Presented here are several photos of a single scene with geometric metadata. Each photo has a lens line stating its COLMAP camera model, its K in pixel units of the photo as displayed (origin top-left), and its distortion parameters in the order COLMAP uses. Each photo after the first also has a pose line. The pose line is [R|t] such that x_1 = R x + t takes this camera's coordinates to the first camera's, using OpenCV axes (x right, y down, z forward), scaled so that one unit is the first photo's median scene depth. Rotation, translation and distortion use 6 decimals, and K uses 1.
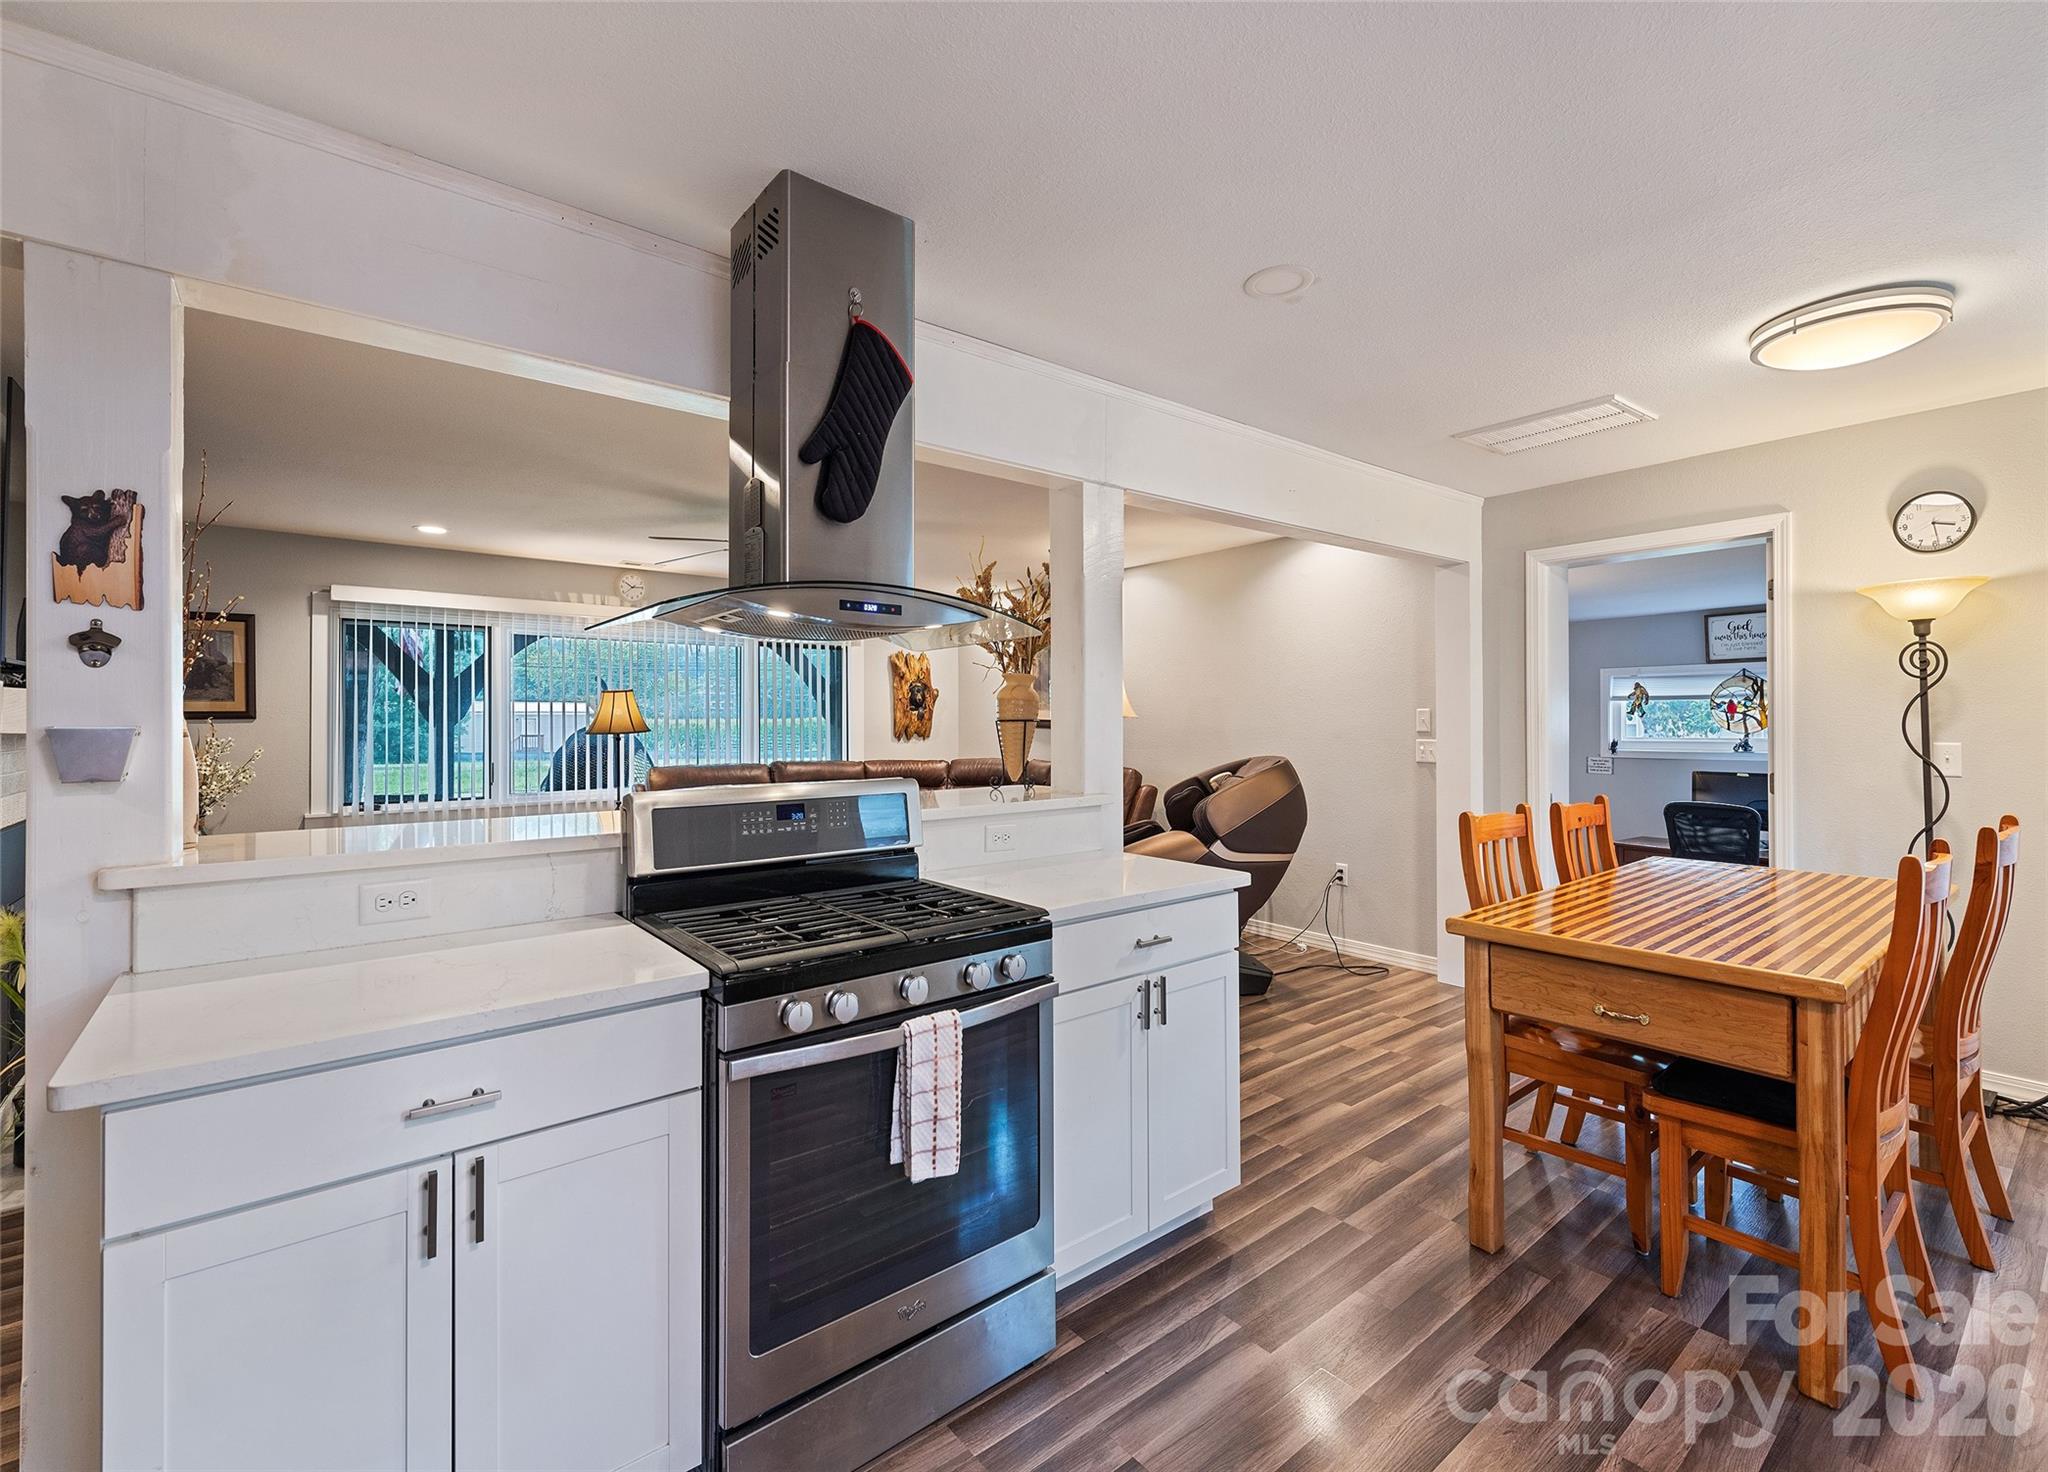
lens RADIAL K [[902.7, 0, 1021.2], [0, 902.7, 722.2], [0, 0, 1]] dist [0.015272, -0.003707]
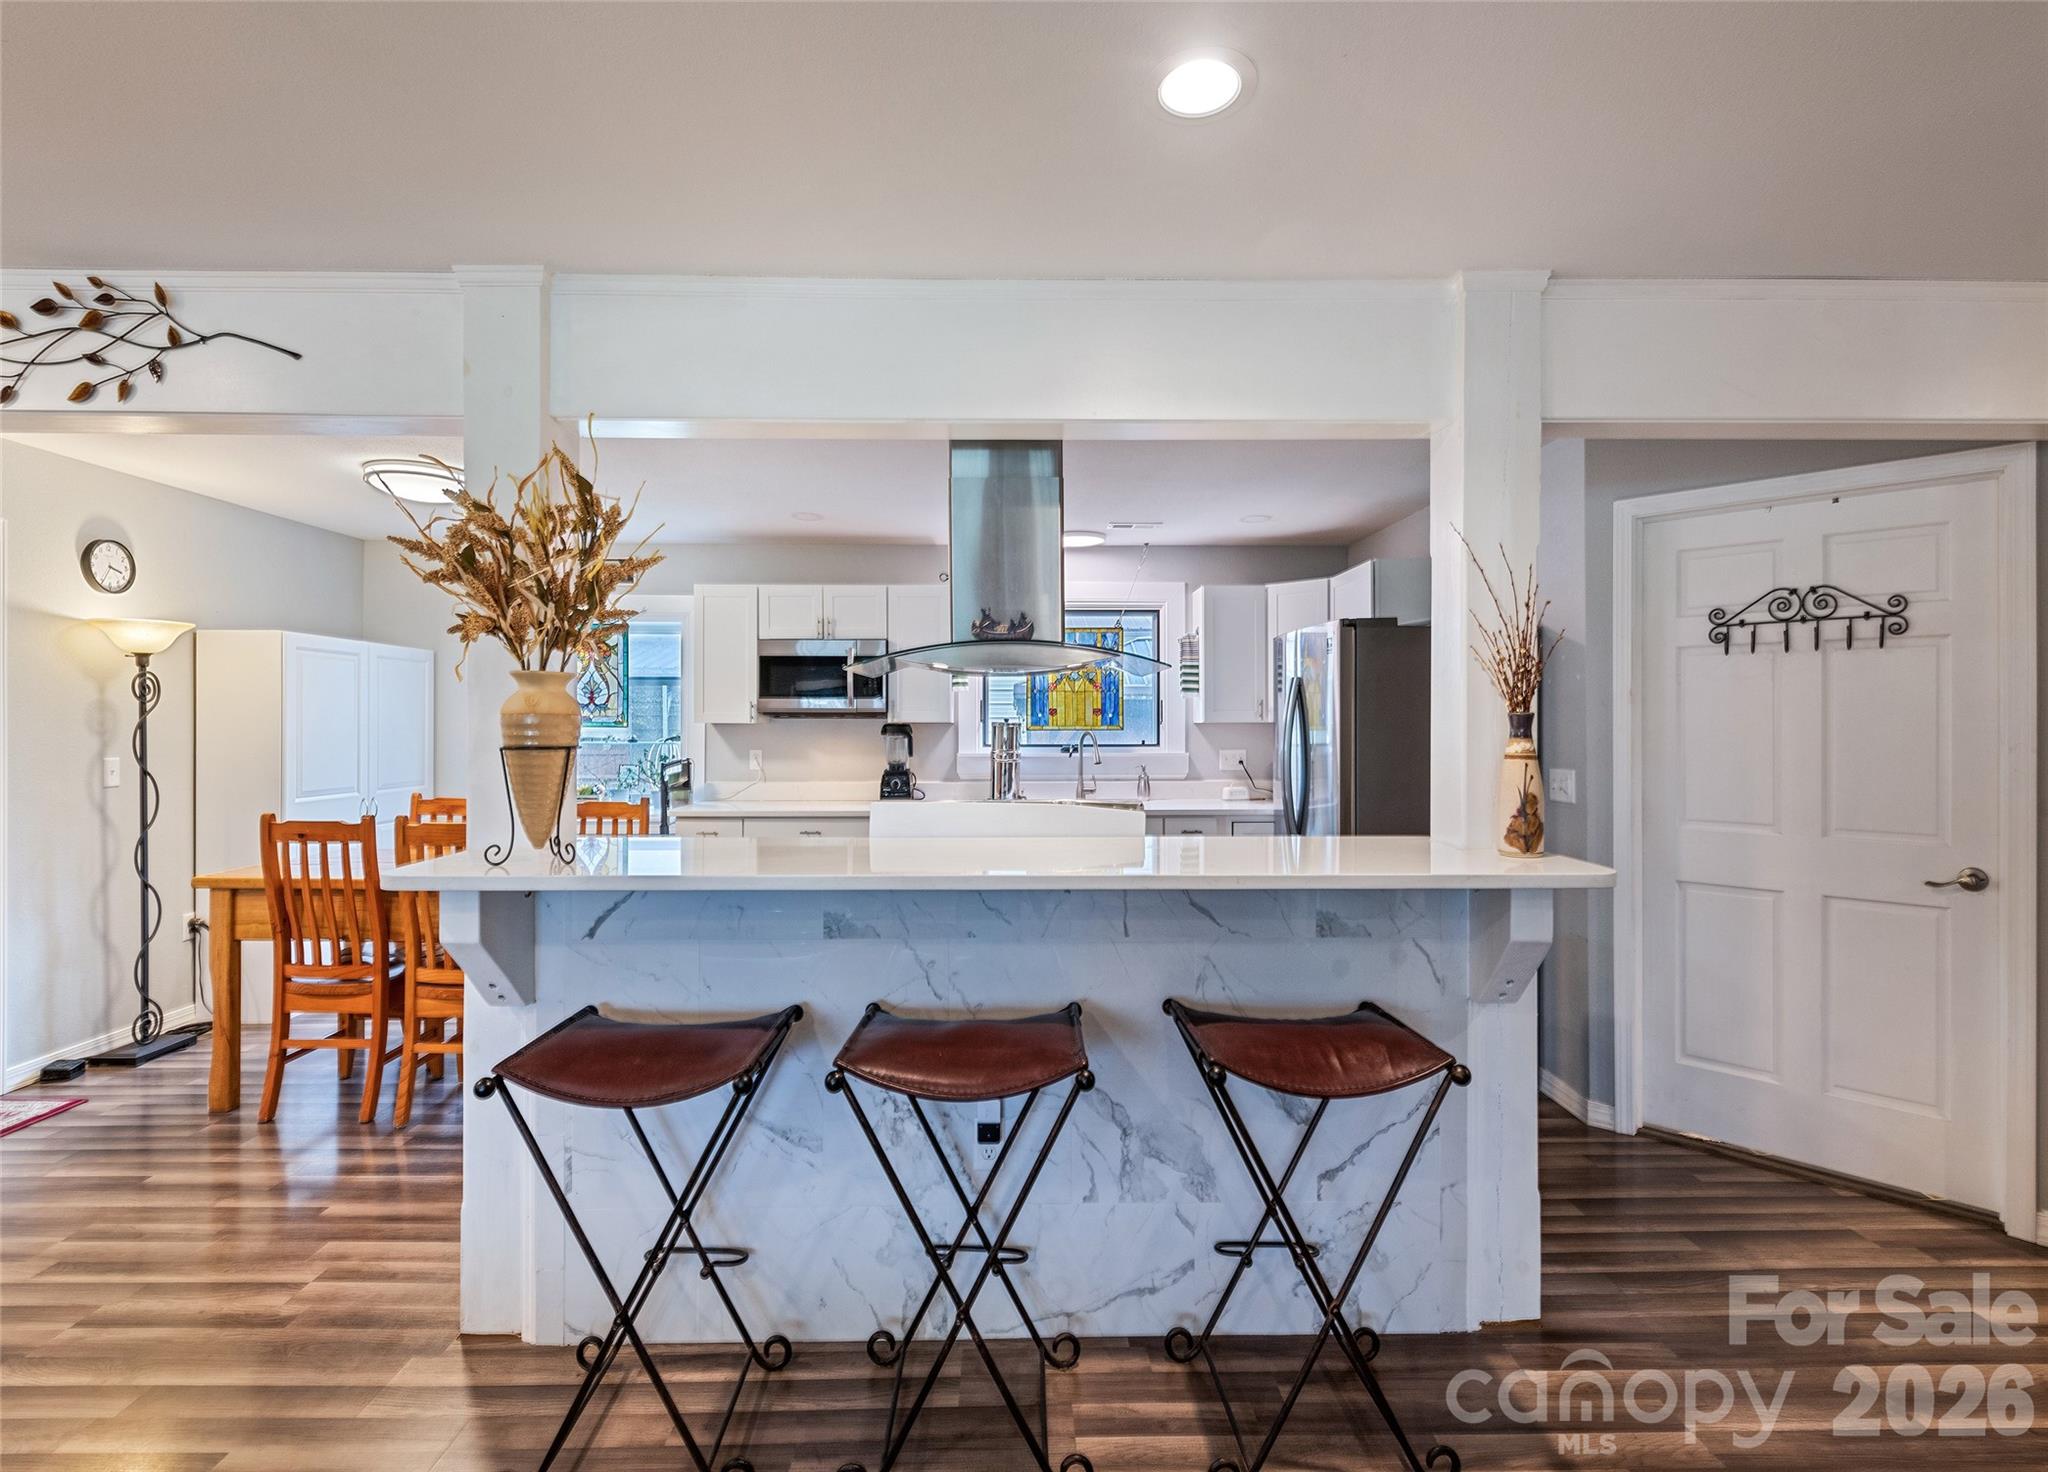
lens RADIAL K [[940.4, 0, 1027.8], [0, 940.4, 723.8], [0, 0, 1]] dist [0.009172, -0.004554]
pose [[-0.796162, 0.004496, 0.605067, -0.387753], [0.003887, 0.999990, -0.002316, -0.008236], [-0.605071, 0.000508, -0.796171, 0.759039]]
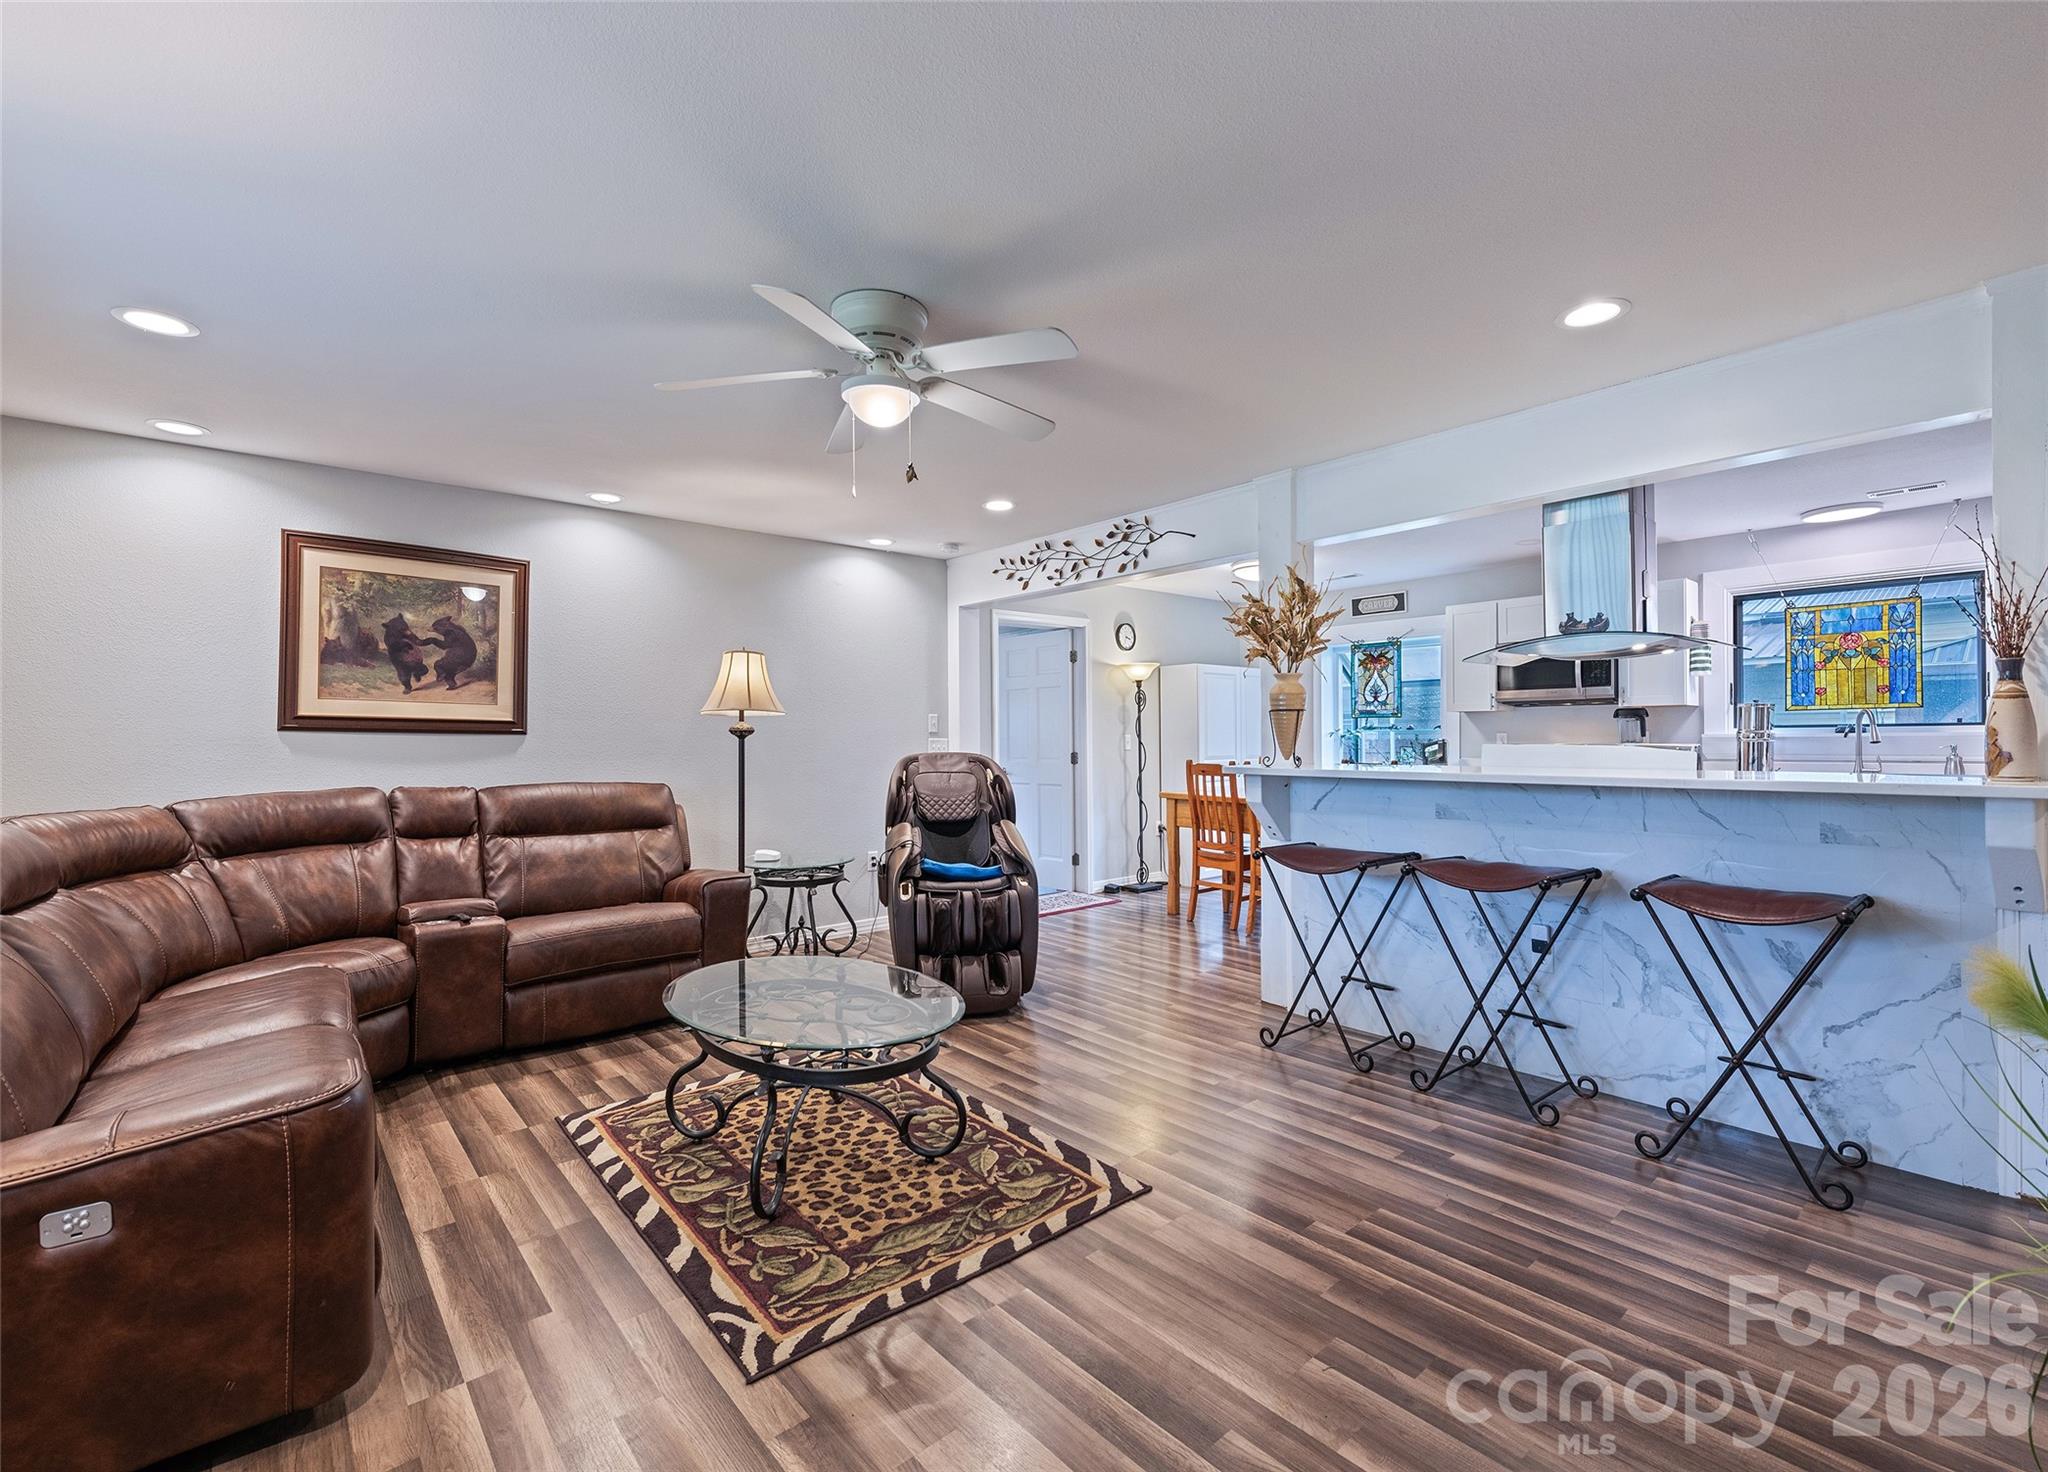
lens RADIAL K [[902.7, 0, 1023.6], [0, 902.7, 737.8], [0, 0, 1]] dist [0.015272, -0.003707]
pose [[-0.048382, 0.005876, 0.998812, -0.721644], [0.010320, 0.999932, -0.005383, 0.022506], [-0.998776, 0.010048, -0.048439, 0.826208]]
